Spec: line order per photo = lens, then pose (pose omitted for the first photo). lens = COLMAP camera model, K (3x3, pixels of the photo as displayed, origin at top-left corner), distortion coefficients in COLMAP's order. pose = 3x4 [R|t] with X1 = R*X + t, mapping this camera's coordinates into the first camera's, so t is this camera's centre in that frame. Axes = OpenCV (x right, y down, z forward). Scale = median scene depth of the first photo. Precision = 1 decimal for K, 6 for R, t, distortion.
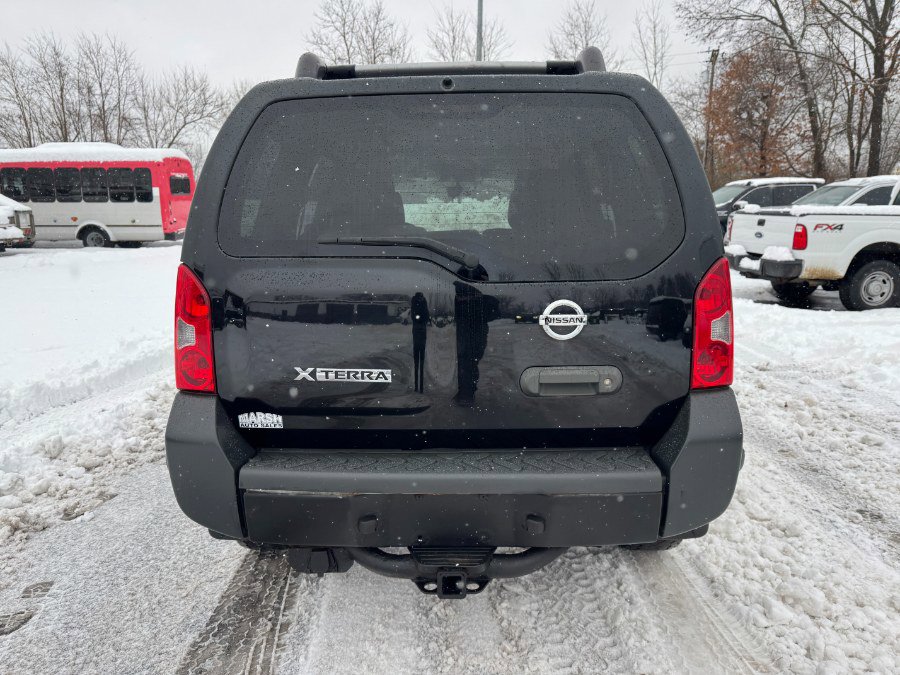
lens RADIAL K [[630.5, 0, 455.4], [0, 630.5, 334.7], [0, 0, 1]] dist [0.049618, -0.050706]
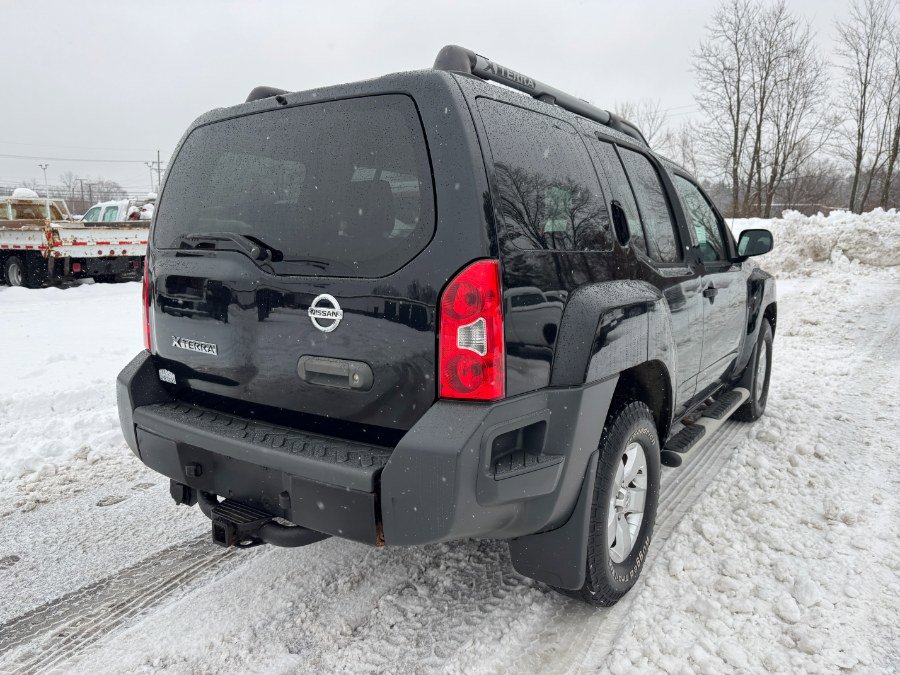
lens RADIAL K [[630.5, 0, 455.4], [0, 630.5, 346.1], [0, 0, 1]] dist [0.049618, -0.050706]
pose [[0.837744, 0.099513, -0.536919, 0.675701], [-0.106847, 0.994121, 0.017540, -0.007615], [0.535508, 0.042674, 0.843452, 0.174886]]
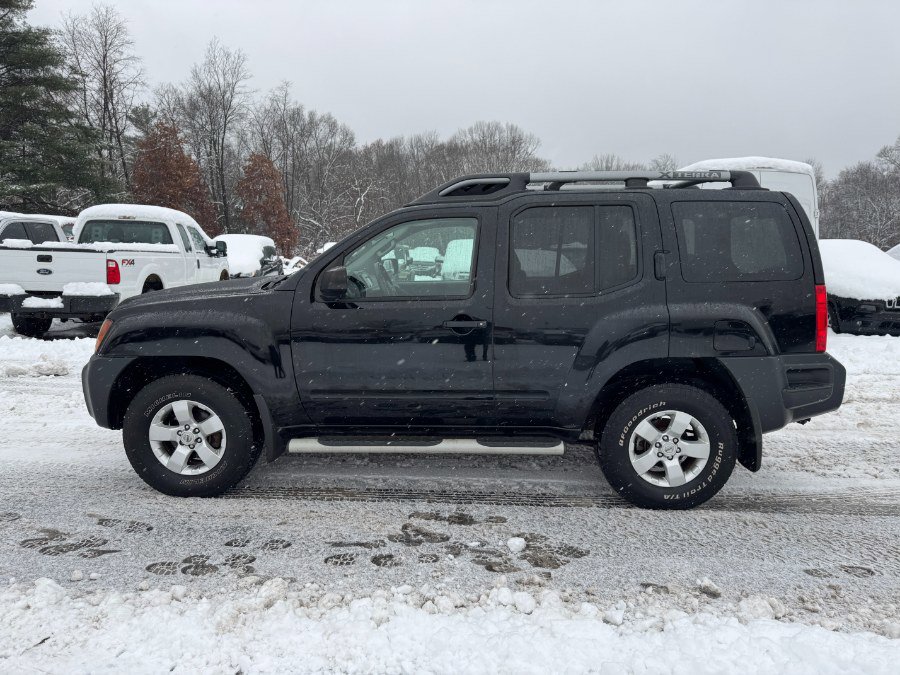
lens RADIAL K [[630.5, 0, 446.1], [0, 630.5, 332.5], [0, 0, 1]] dist [0.049618, -0.050706]
pose [[0.029914, -0.129511, 0.991127, -1.898188], [0.177647, 0.976473, 0.122235, -0.333605], [-0.983639, 0.172415, 0.052217, 1.625386]]
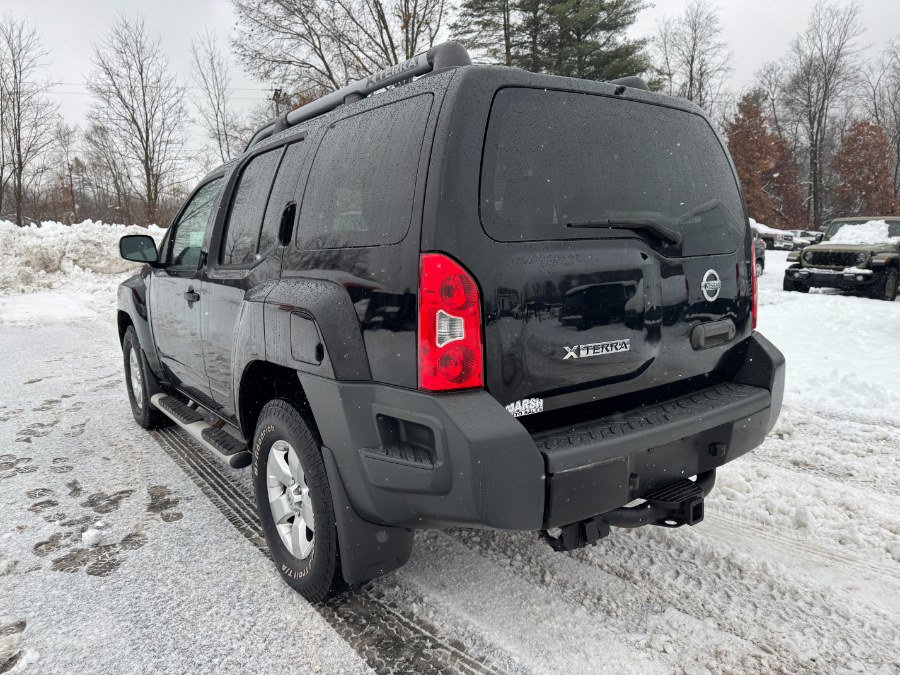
lens RADIAL K [[630.5, 0, 447.5], [0, 630.5, 337.8], [0, 0, 1]] dist [0.049618, -0.050706]
pose [[0.798208, -0.104822, 0.593192, -0.755683], [0.129896, 0.991528, 0.000421, 0.008751], [-0.588211, 0.076717, 0.805061, 0.213449]]
